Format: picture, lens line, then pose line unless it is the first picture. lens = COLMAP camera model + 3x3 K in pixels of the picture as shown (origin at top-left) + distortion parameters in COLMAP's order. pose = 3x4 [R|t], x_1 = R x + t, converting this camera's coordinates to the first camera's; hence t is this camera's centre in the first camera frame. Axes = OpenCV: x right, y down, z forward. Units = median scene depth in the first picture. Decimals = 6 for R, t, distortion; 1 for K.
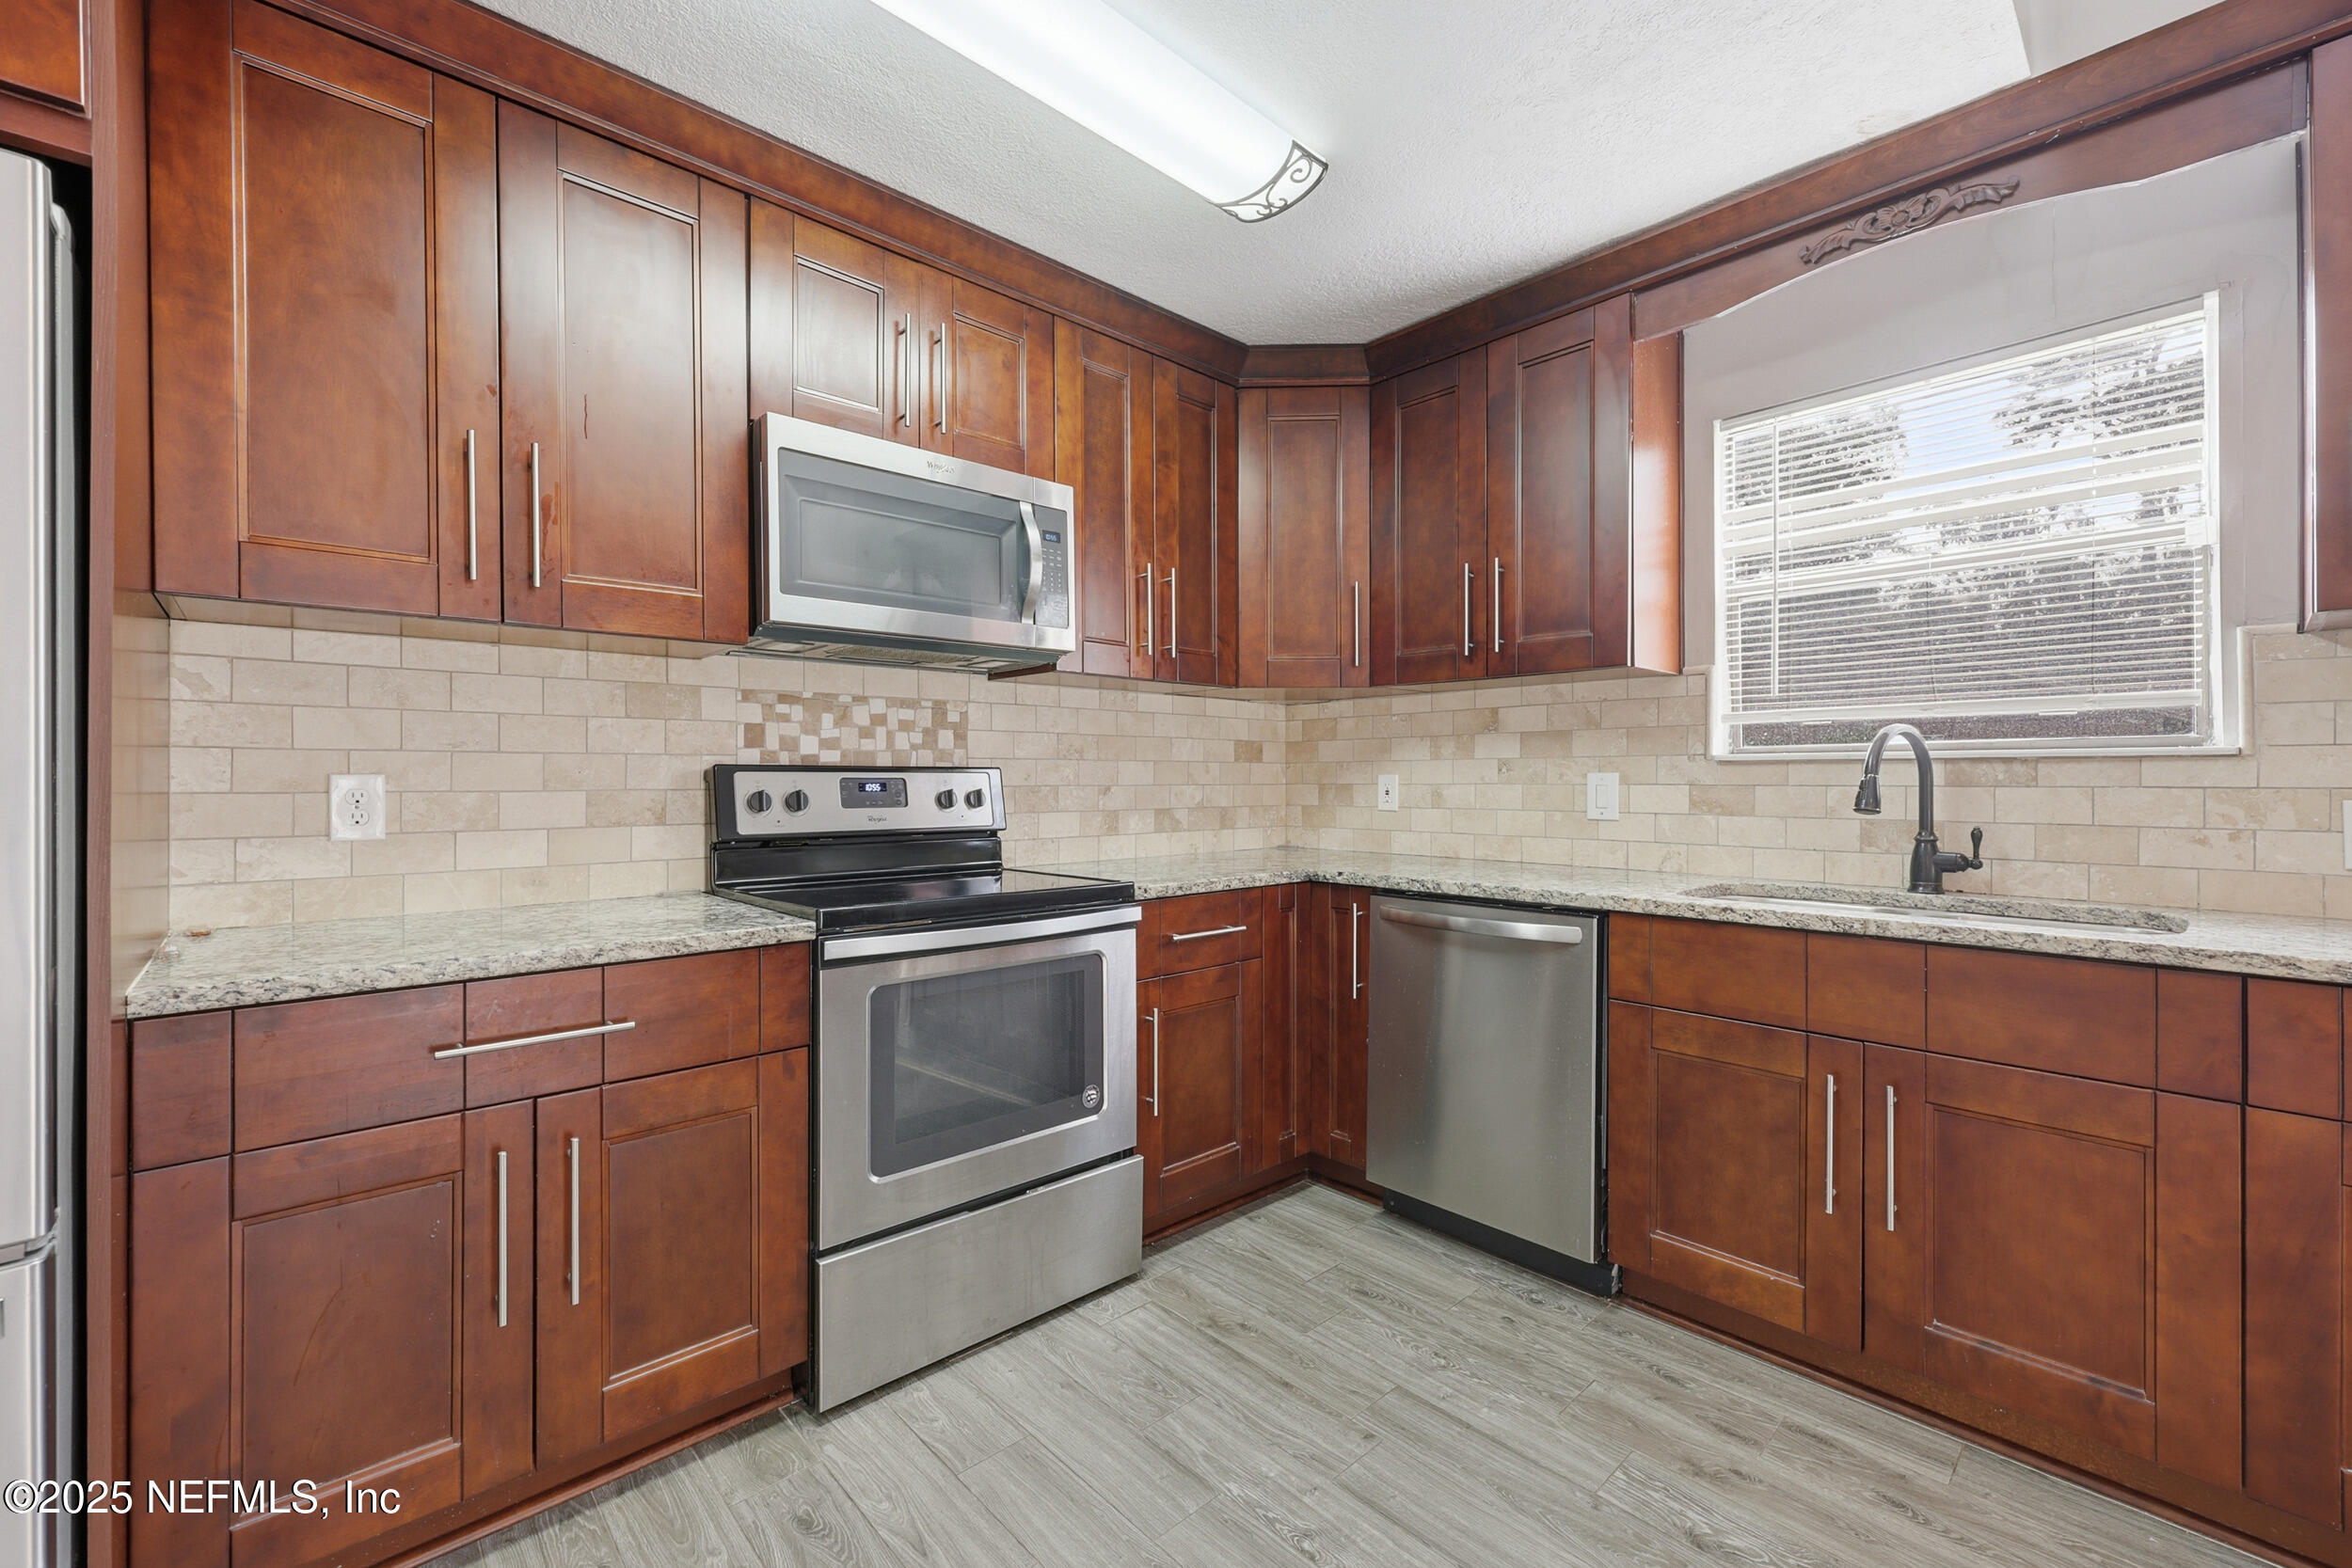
lens RADIAL K [[959.1, 0, 1166.8], [0, 959.1, 782.9], [0, 0, 1]] dist [0.001061, 0.000528]
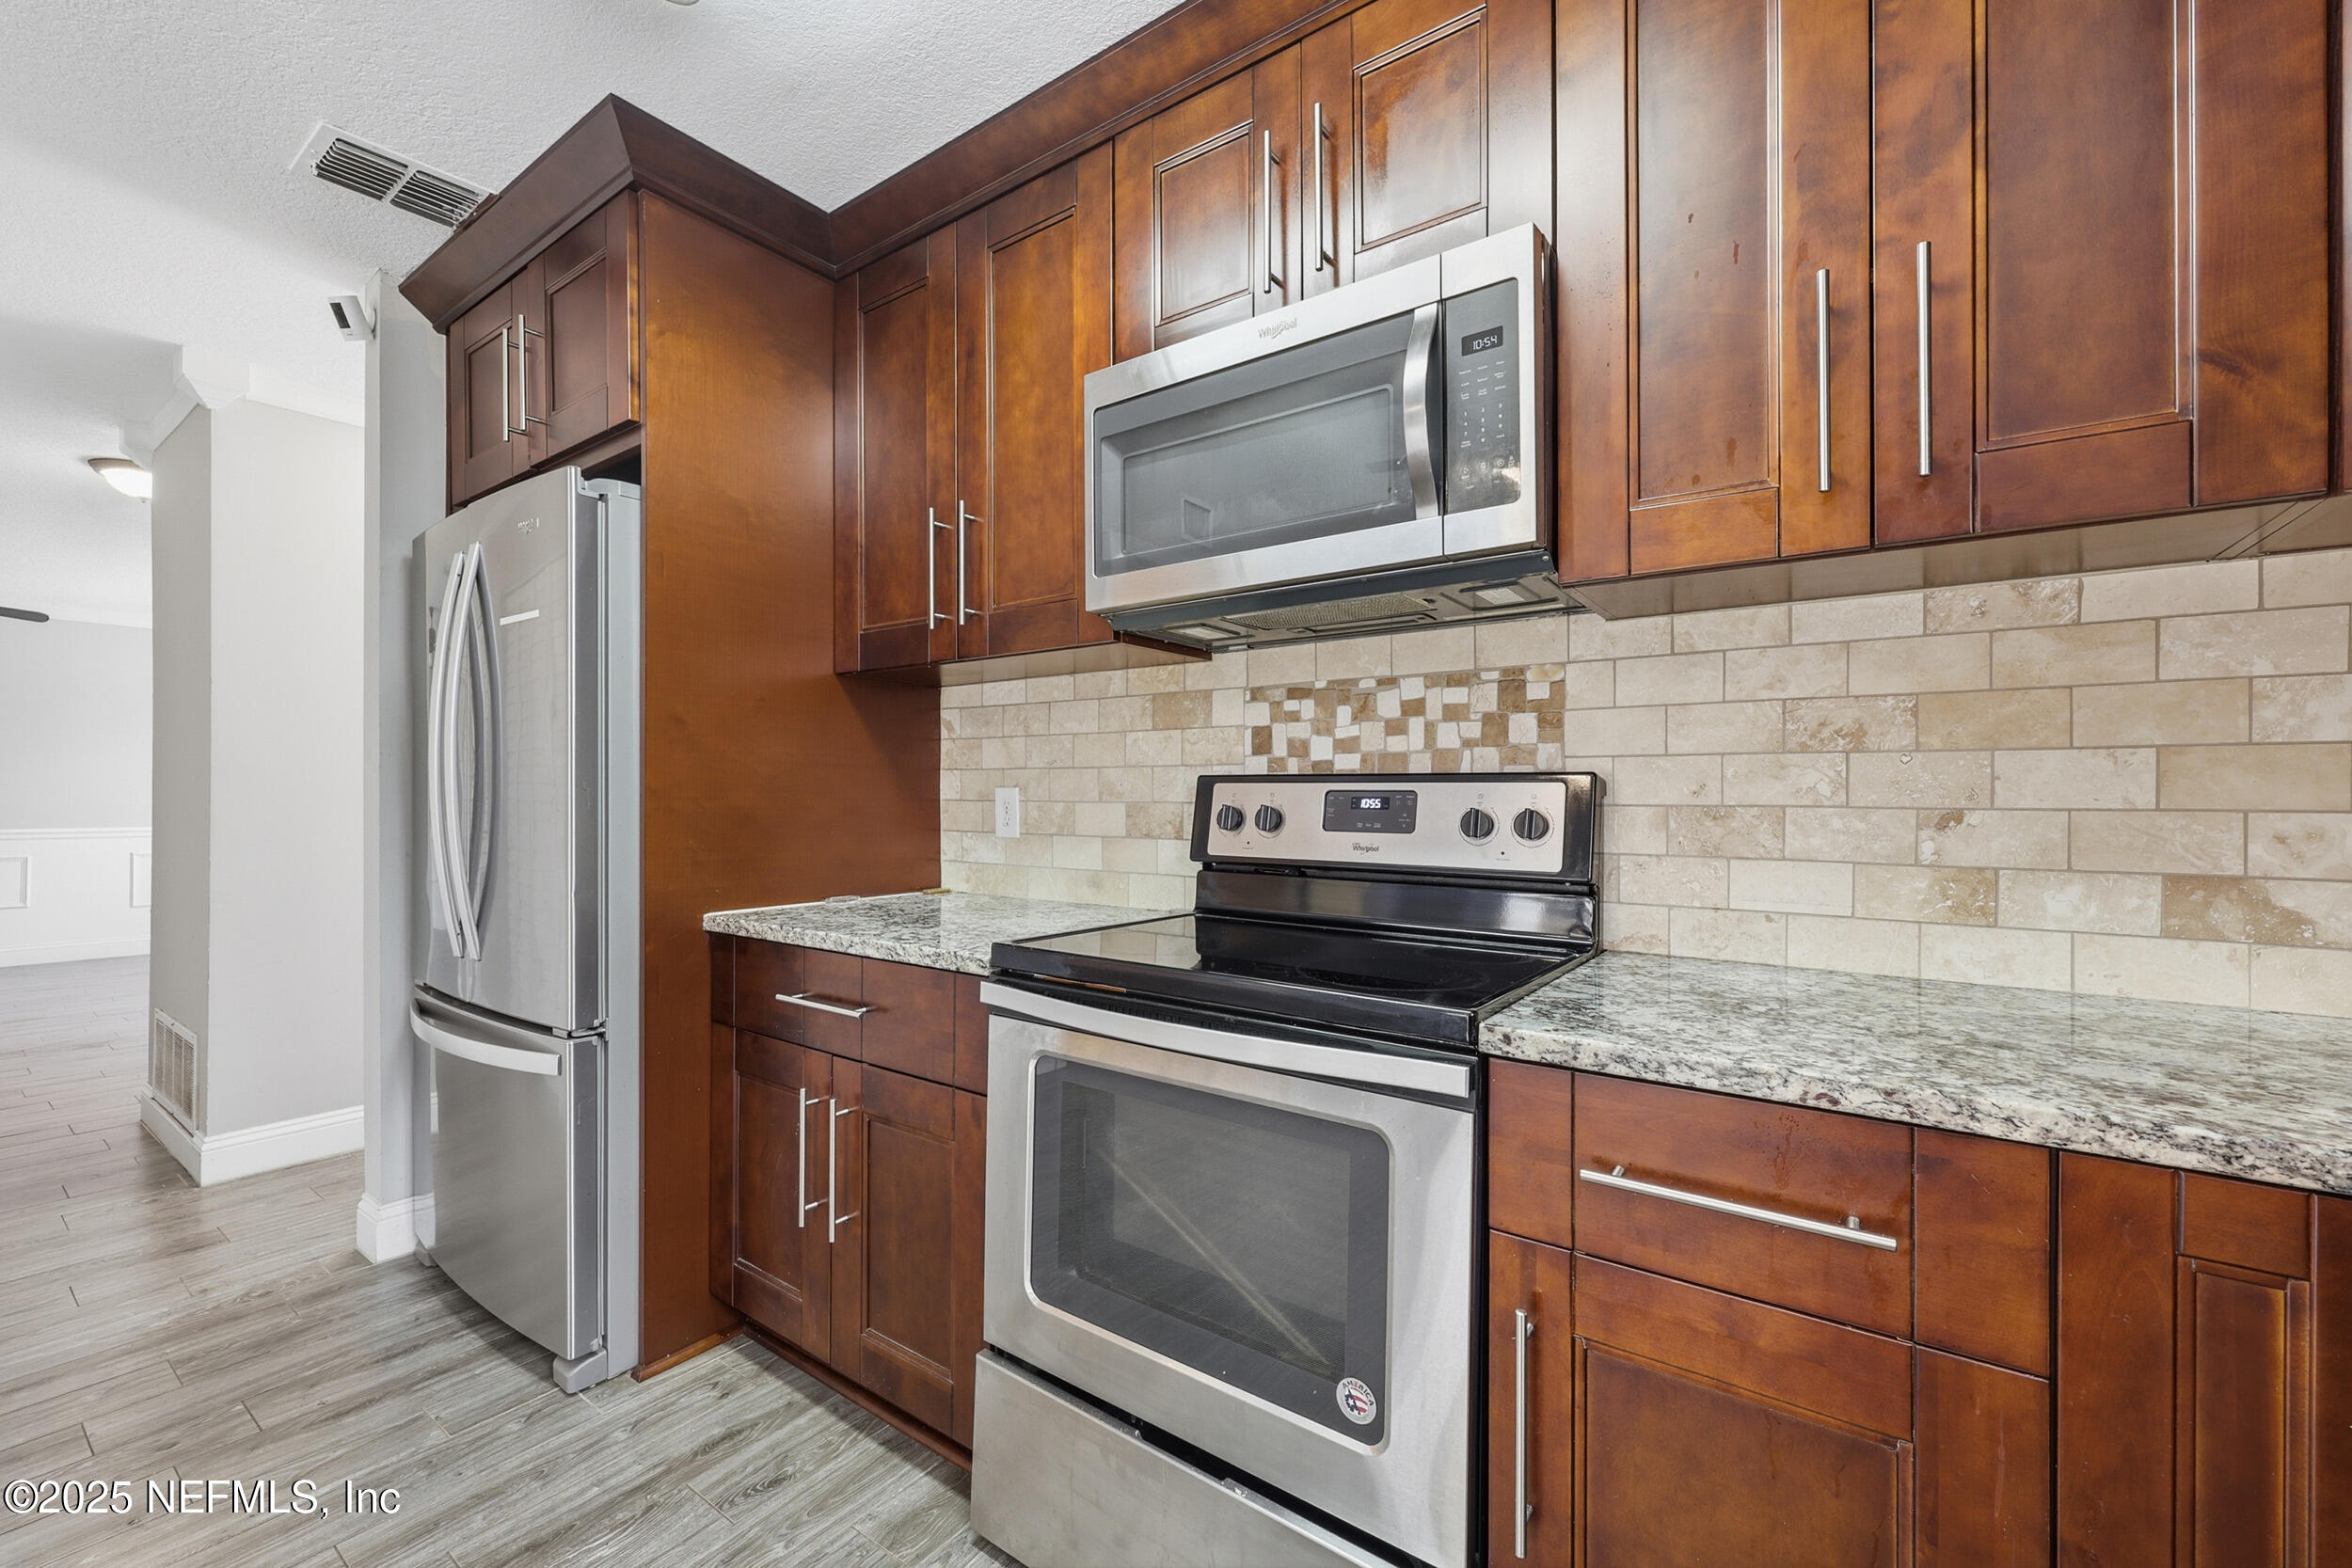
lens RADIAL K [[959.1, 0, 1174.9], [0, 959.1, 795.8], [0, 0, 1]] dist [0.001061, 0.000528]
pose [[0.199465, 0.003008, -0.979900, 0.391730], [-0.007961, 0.999967, 0.001450, -0.000998], [0.979873, 0.007512, 0.199482, 0.763220]]
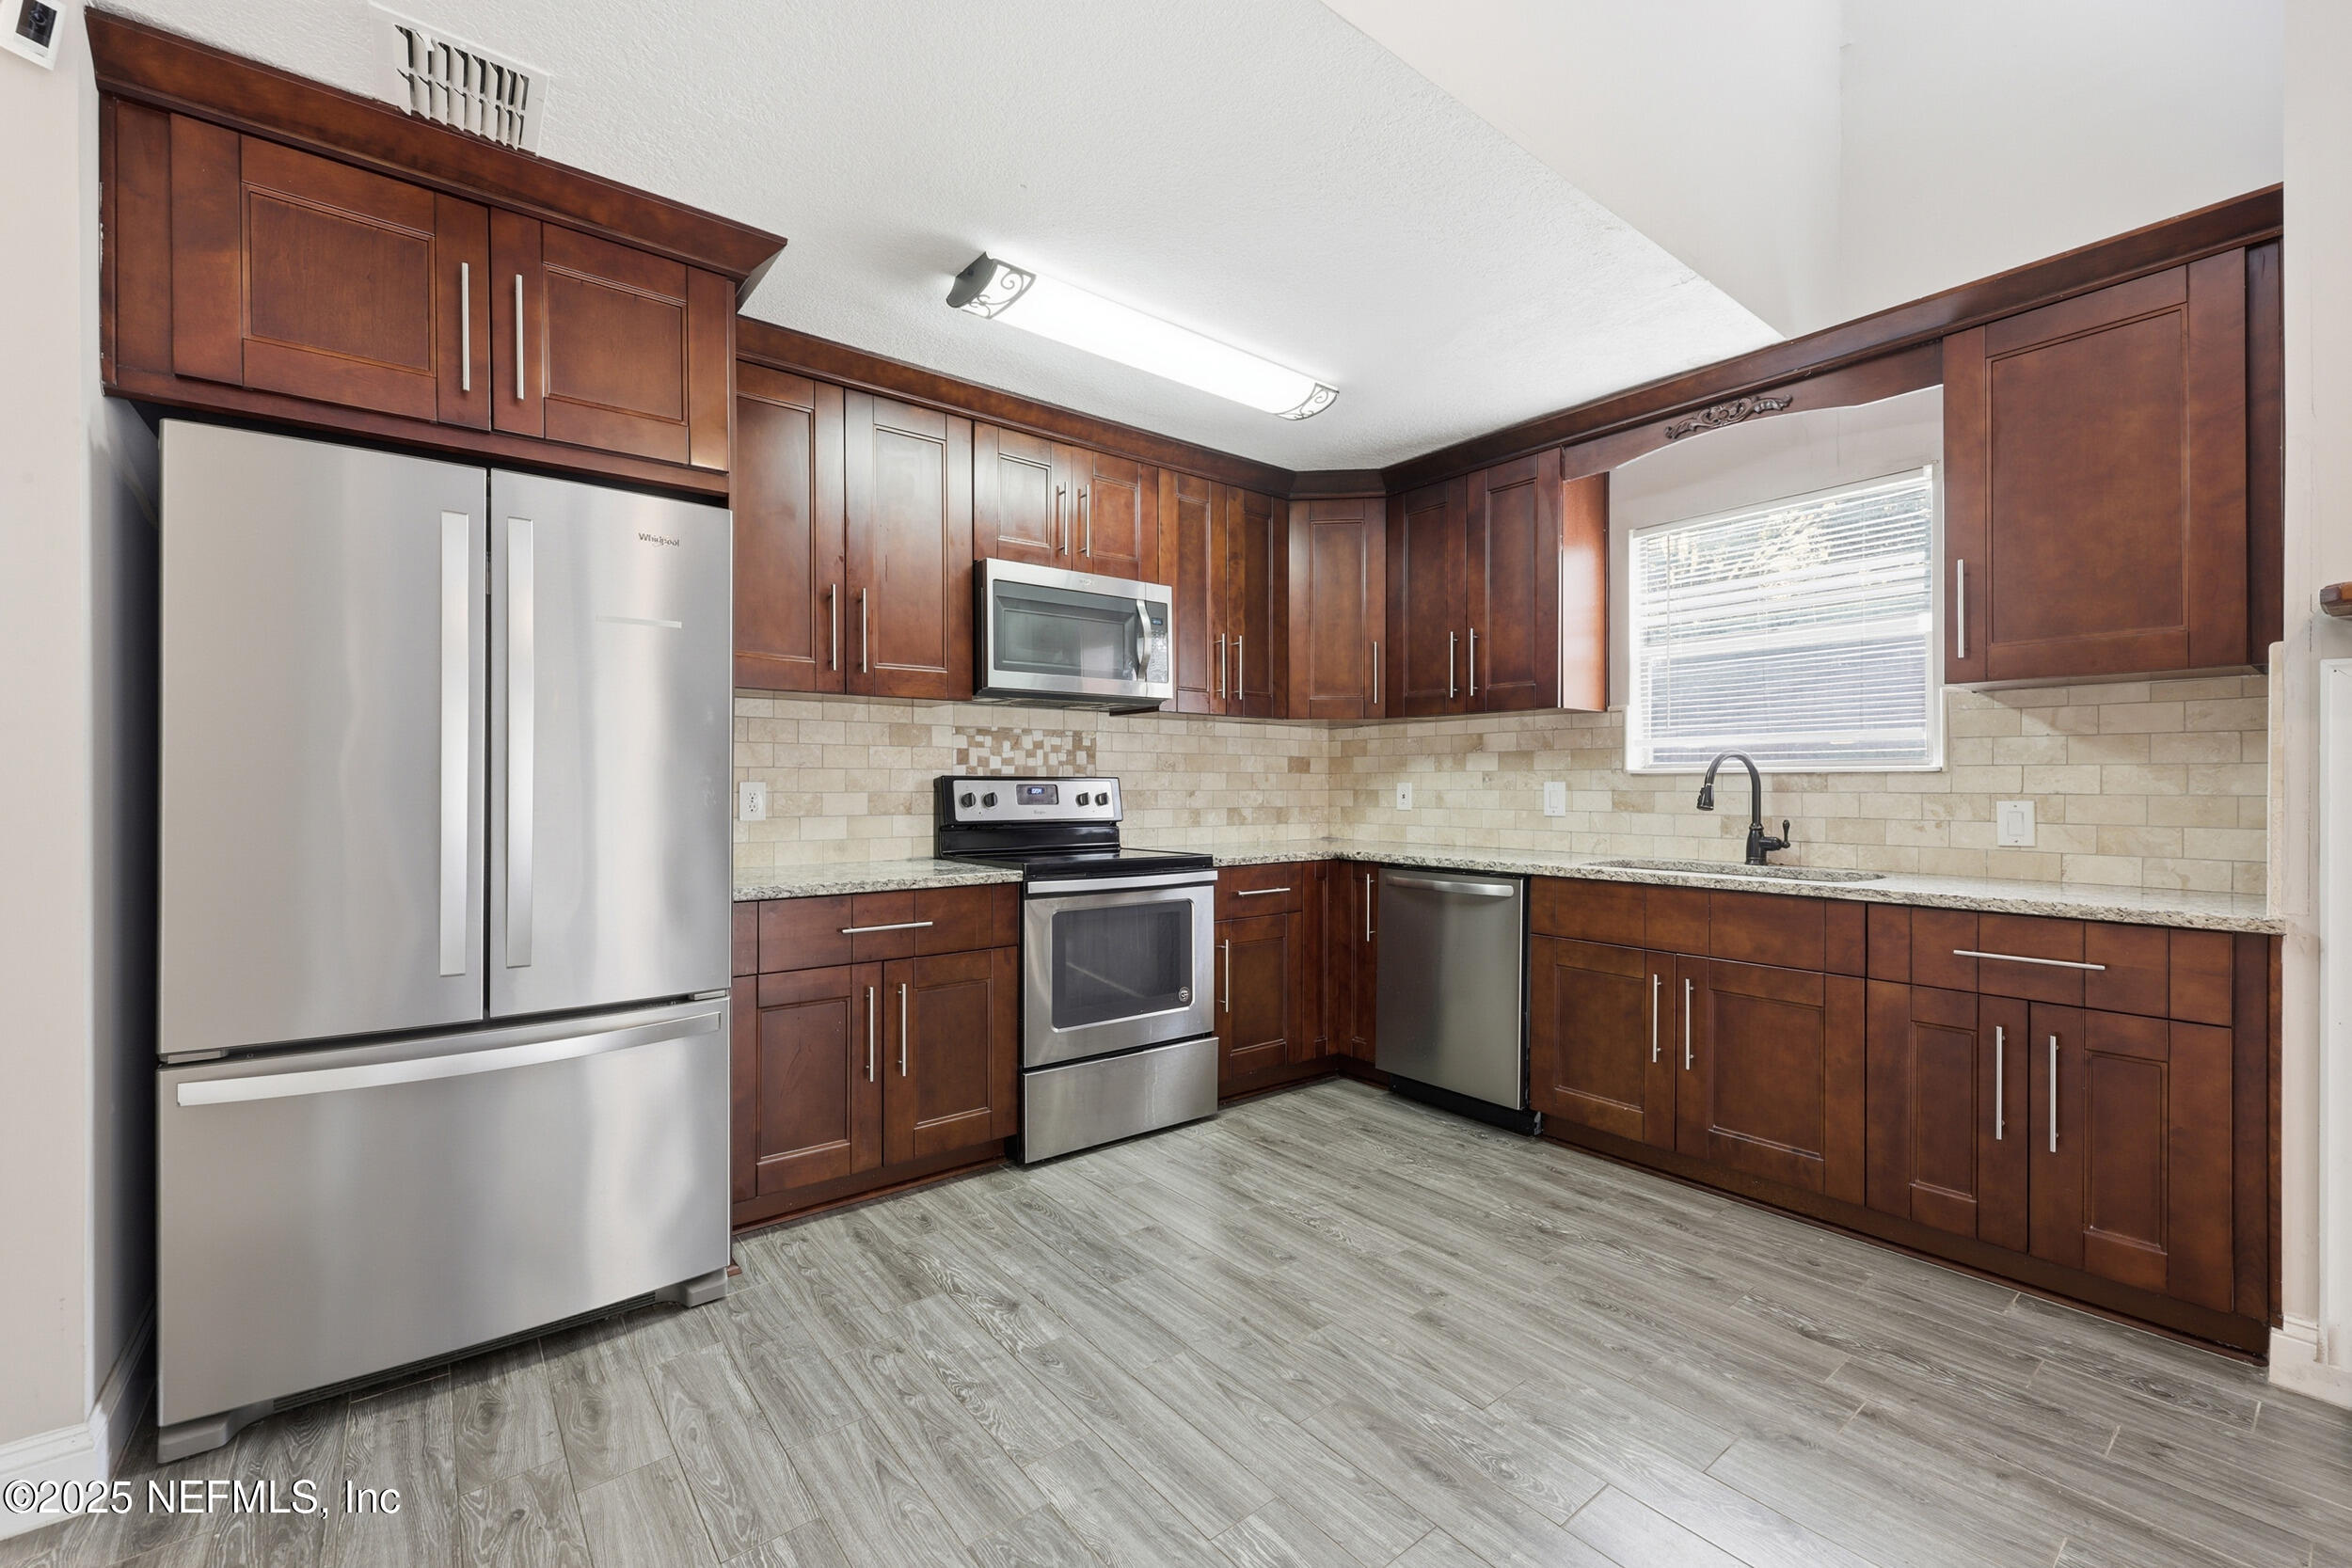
lens RADIAL K [[959.1, 0, 1171.0], [0, 959.1, 790.5], [0, 0, 1]] dist [0.001061, 0.000528]
pose [[0.997414, 0.002595, -0.071828, 0.007866], [-0.002574, 0.999997, 0.000389, 0.002845], [0.071829, -0.000203, 0.997417, -0.494731]]
